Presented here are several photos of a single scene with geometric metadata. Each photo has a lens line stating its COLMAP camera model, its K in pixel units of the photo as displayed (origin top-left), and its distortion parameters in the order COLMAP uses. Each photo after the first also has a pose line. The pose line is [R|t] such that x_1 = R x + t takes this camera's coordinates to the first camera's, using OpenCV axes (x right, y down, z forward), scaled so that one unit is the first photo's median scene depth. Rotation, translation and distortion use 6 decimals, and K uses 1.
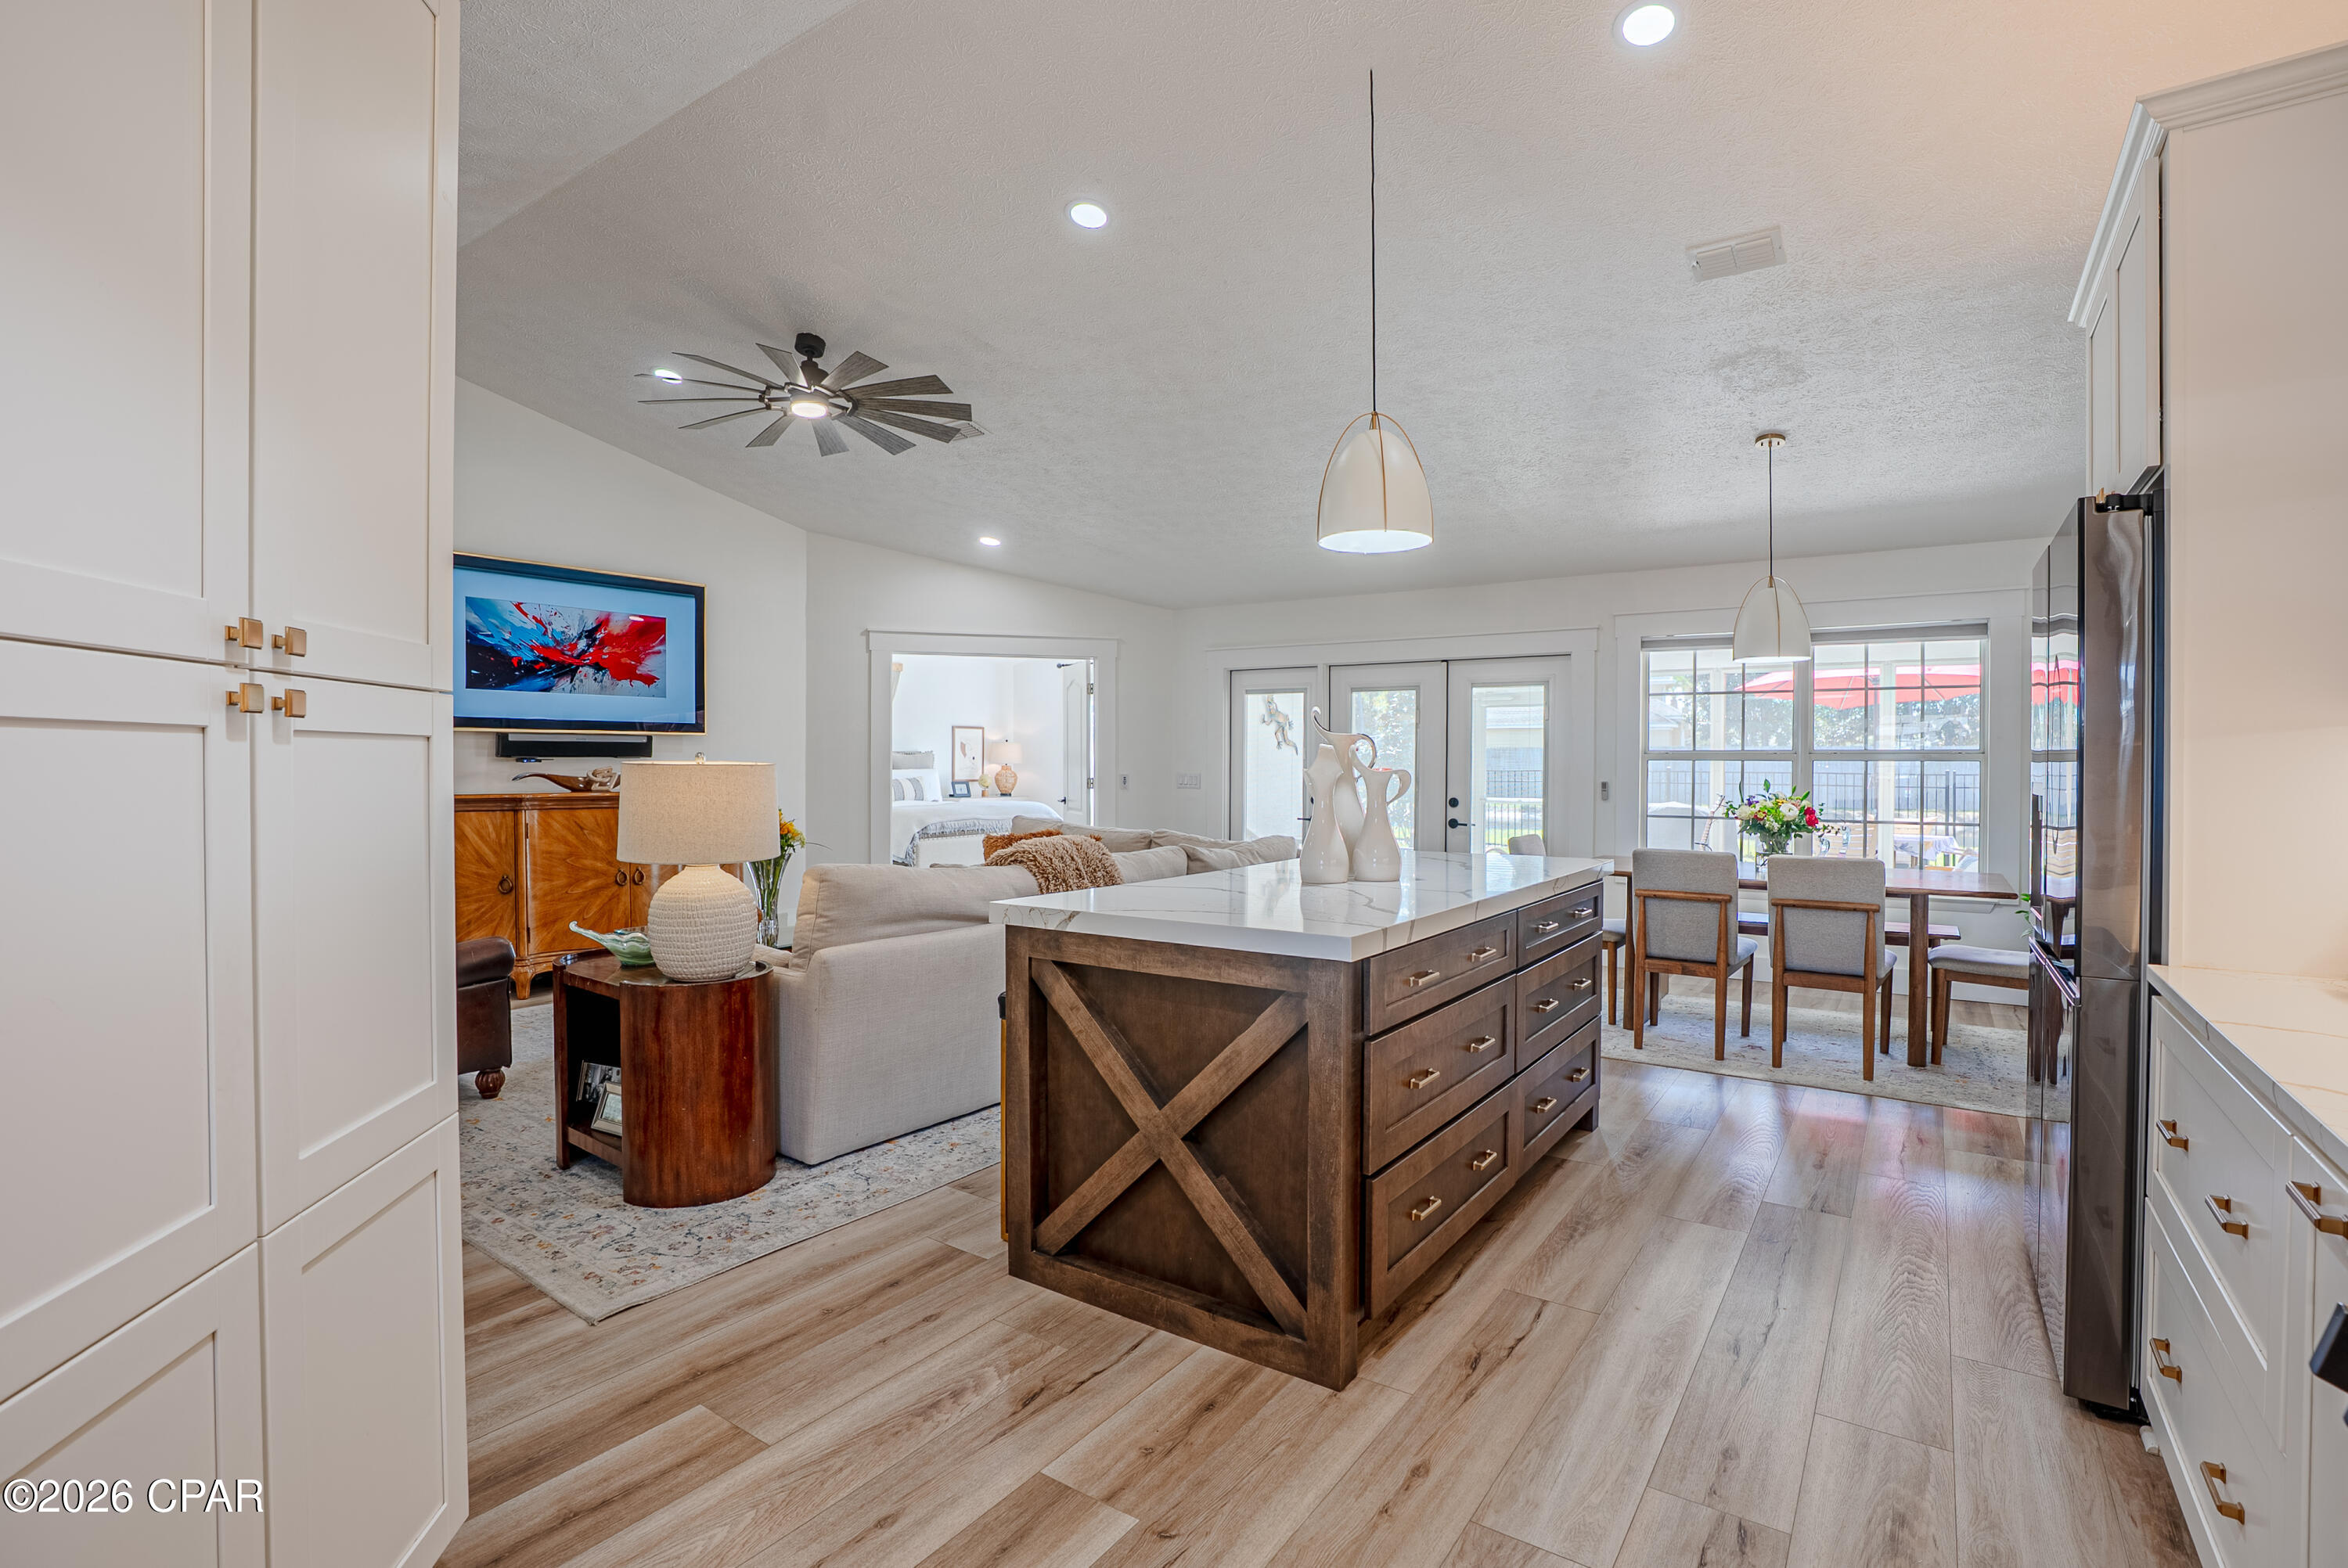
lens RADIAL K [[1102.8, 0, 1184.1], [0, 1102.8, 776.0], [0, 0, 1]] dist [-0.070619, 0.028973]
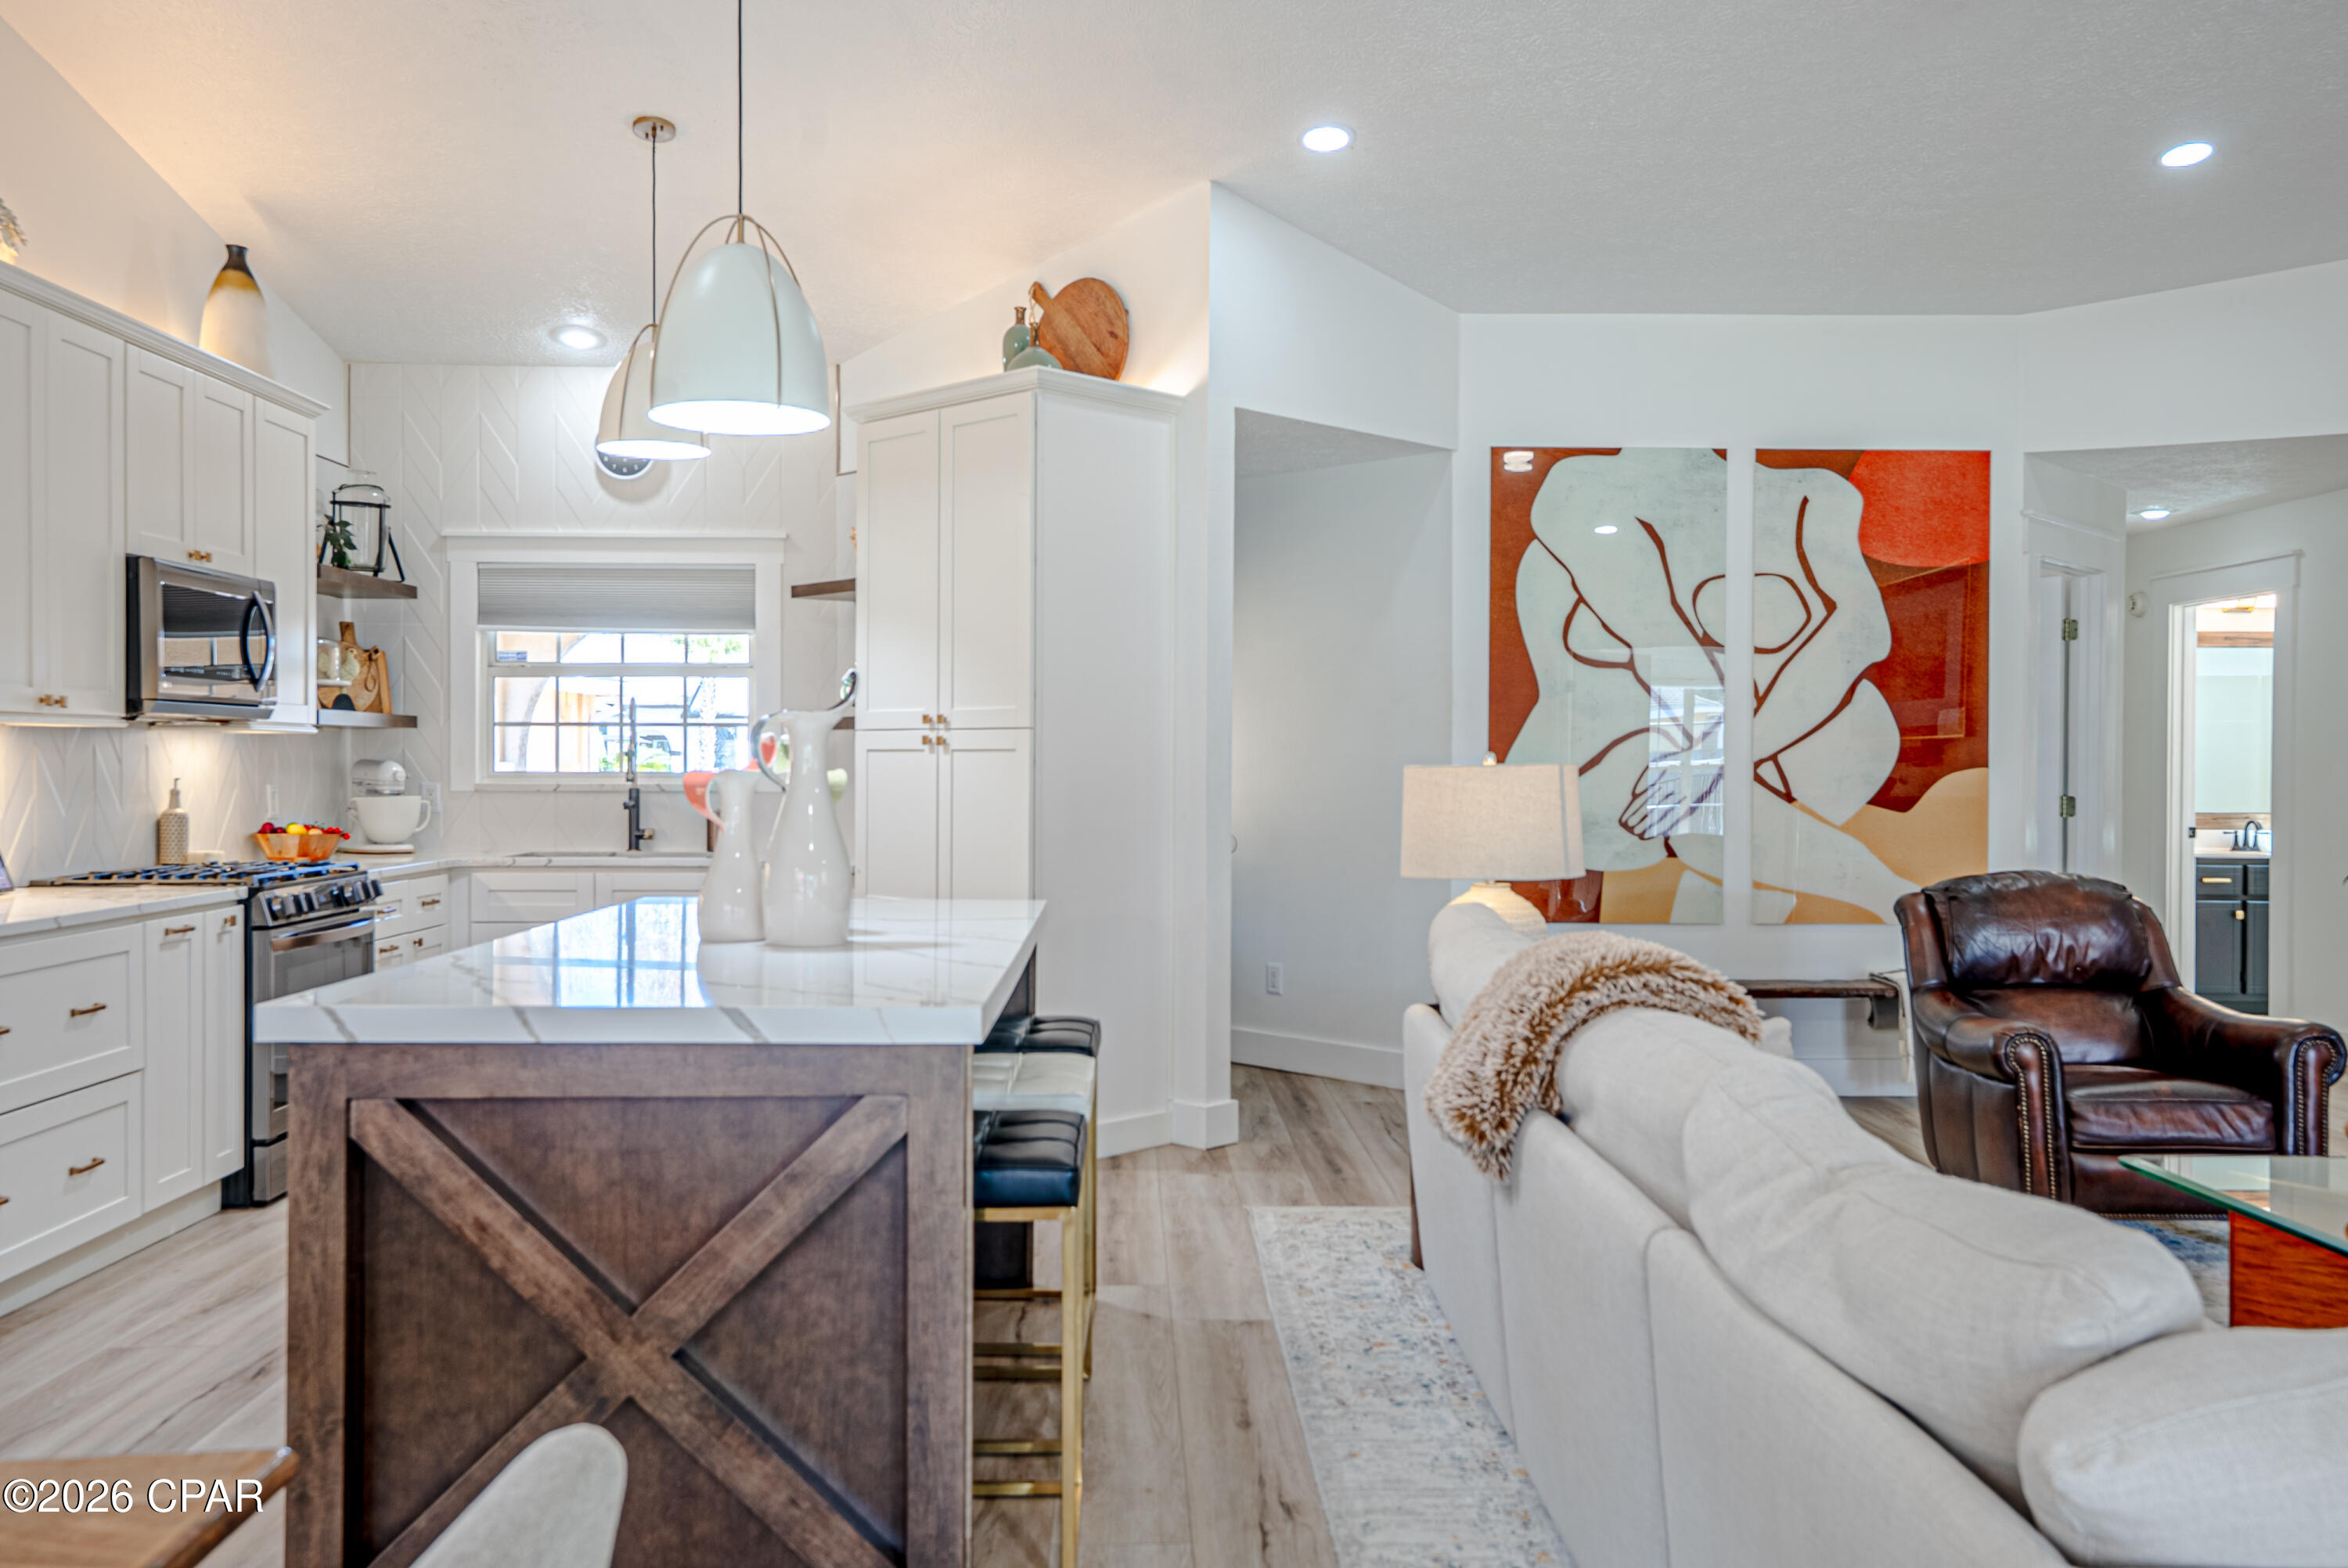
lens RADIAL K [[1900.5, 0, 1174.0], [0, 1900.5, 784.0], [0, 0, 1]] dist [0.014489, 0.009639]
pose [[-0.804544, 0.000638, -0.593892, 0.320587], [-0.014326, 0.999688, 0.020480, -0.011800], [0.593720, 0.024985, -0.804284, 1.037375]]
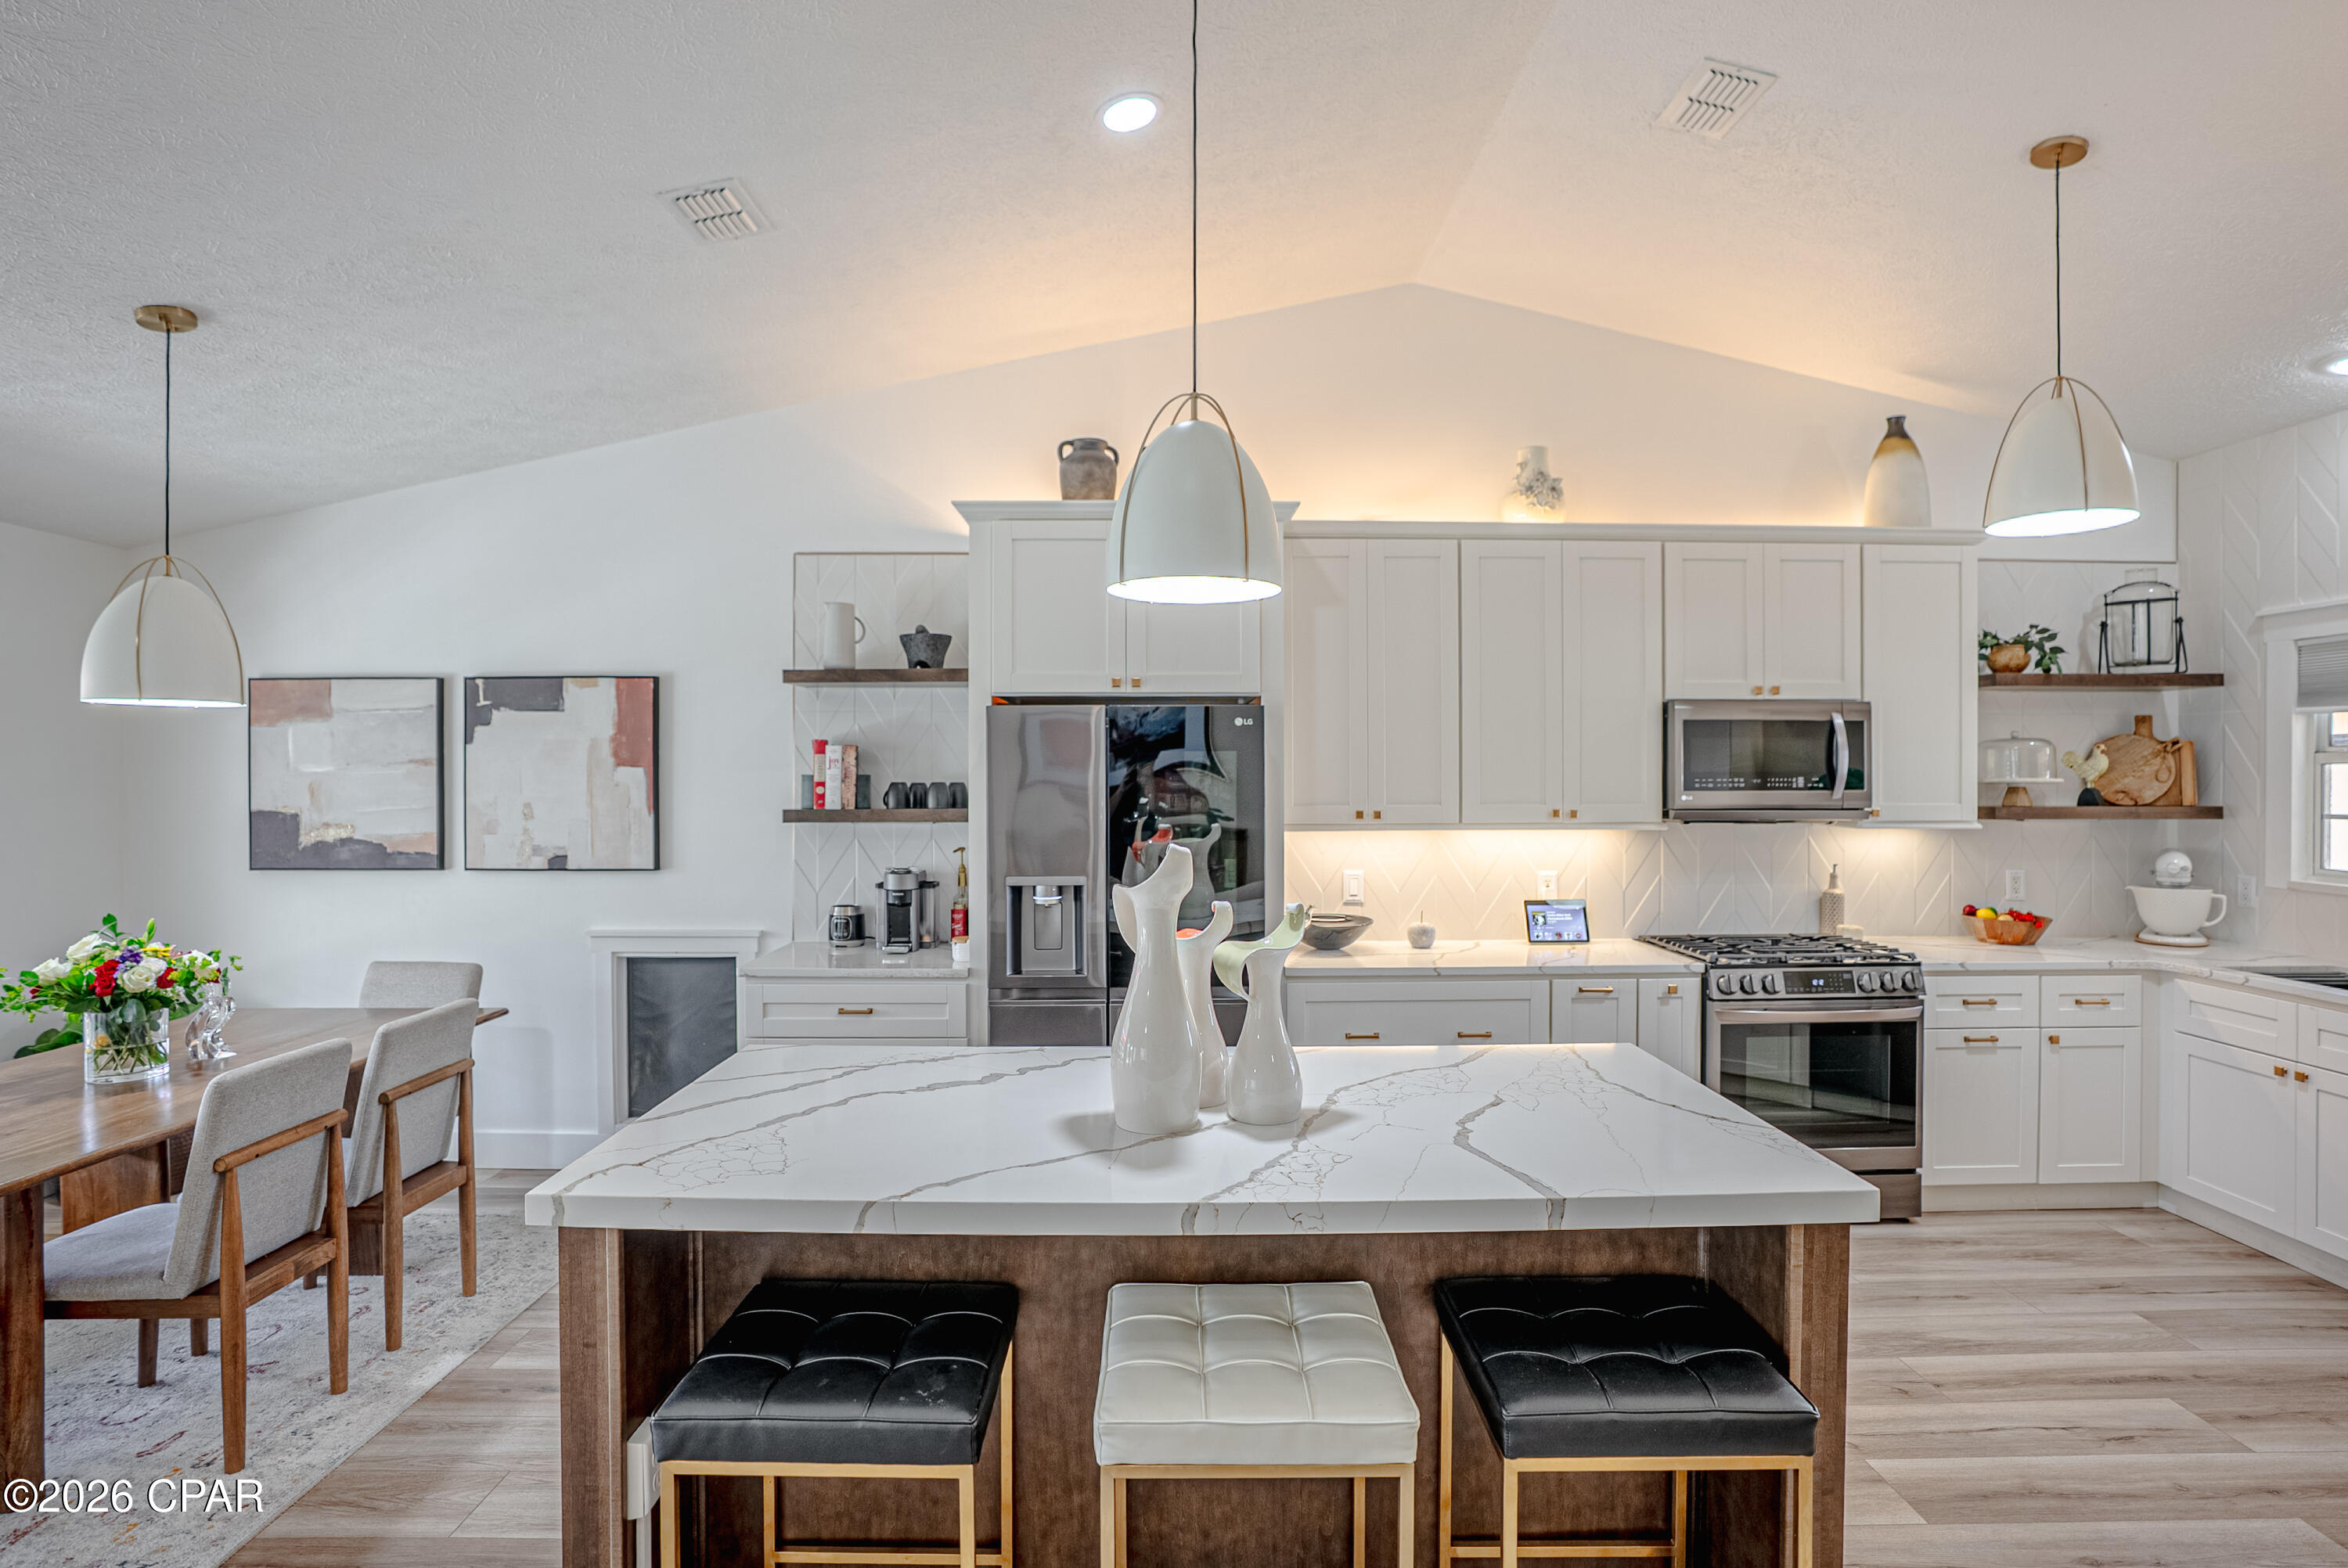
lens RADIAL K [[1189.4, 0, 1176.9], [0, 1189.4, 778.1], [0, 0, 1]] dist [-0.063942, 0.028926]
pose [[-0.581787, -0.006662, 0.813314, -0.202398], [0.008802, 0.999856, 0.014486, -0.056015], [-0.813293, 0.015586, -0.581645, 0.718244]]
